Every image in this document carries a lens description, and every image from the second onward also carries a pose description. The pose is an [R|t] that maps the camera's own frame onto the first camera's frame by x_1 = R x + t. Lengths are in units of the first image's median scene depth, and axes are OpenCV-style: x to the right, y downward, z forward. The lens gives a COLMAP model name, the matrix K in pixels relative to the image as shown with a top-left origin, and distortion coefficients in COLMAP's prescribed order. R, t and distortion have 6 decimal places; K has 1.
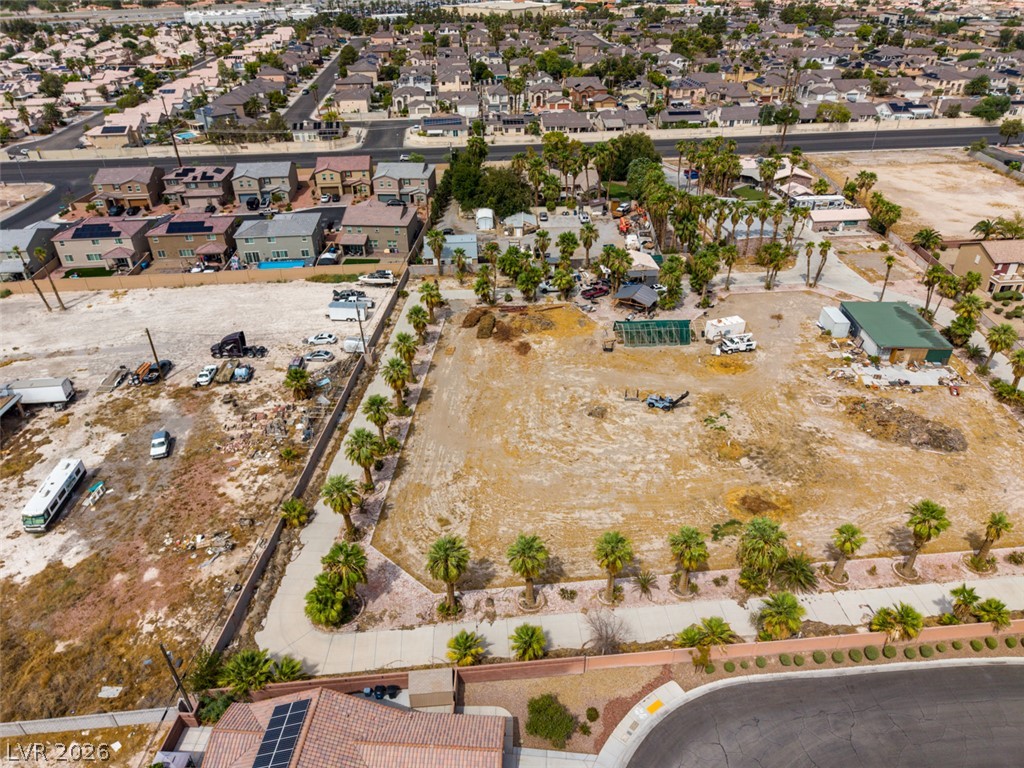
lens RADIAL K [[685.3, 0, 512.0], [0, 685.3, 384.0], [0, 0, 1]] dist [0.030907, -0.032412]
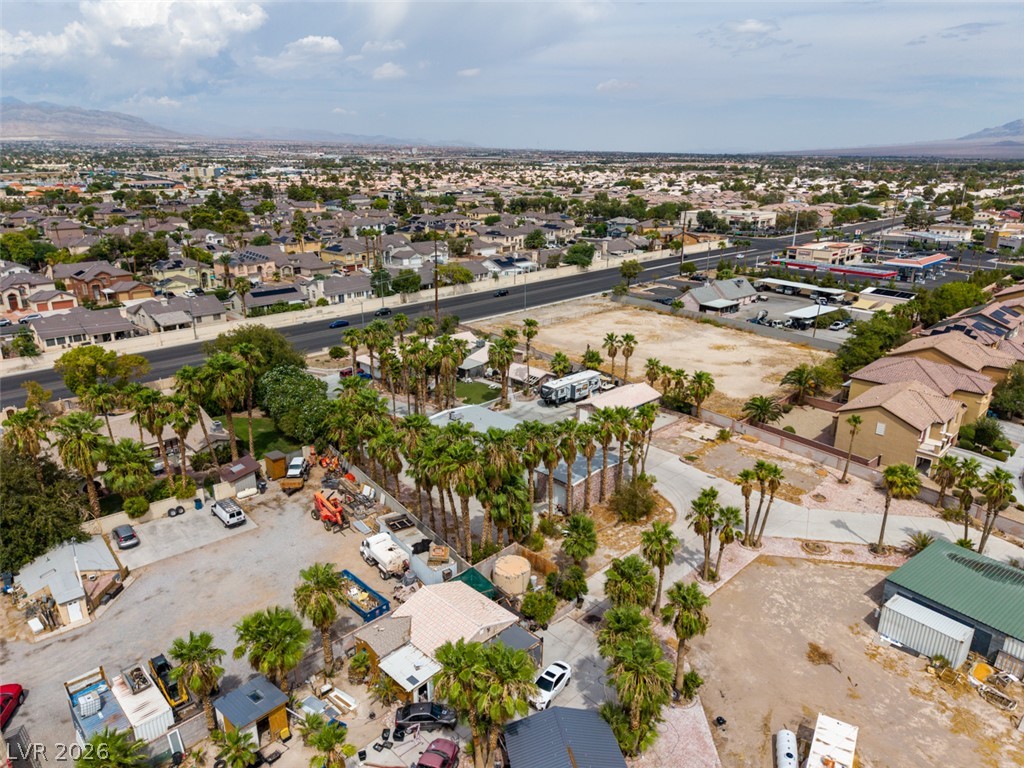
lens RADIAL K [[682.5, 0, 512.0], [0, 682.5, 388.4], [0, 0, 1]] dist [0.039230, -0.044851]
pose [[0.769984, -0.192270, 0.608405, -0.012852], [0.330081, 0.936044, -0.121932, -0.225240], [-0.546050, 0.294709, 0.784204, 0.574567]]
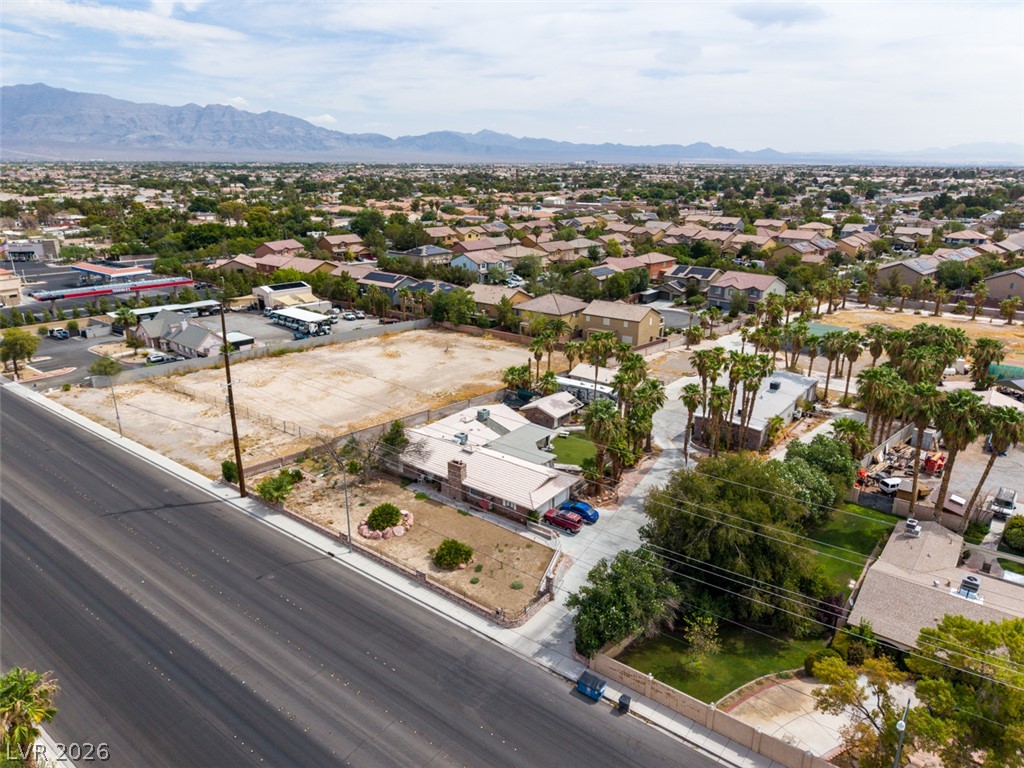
lens RADIAL K [[685.3, 0, 512.0], [0, 685.3, 384.0], [0, 0, 1]] dist [0.030907, -0.032412]
pose [[-0.732300, -0.200965, 0.650653, 0.067290], [0.368557, 0.686472, 0.626834, -0.805449], [-0.572627, 0.698834, -0.428637, 1.495799]]
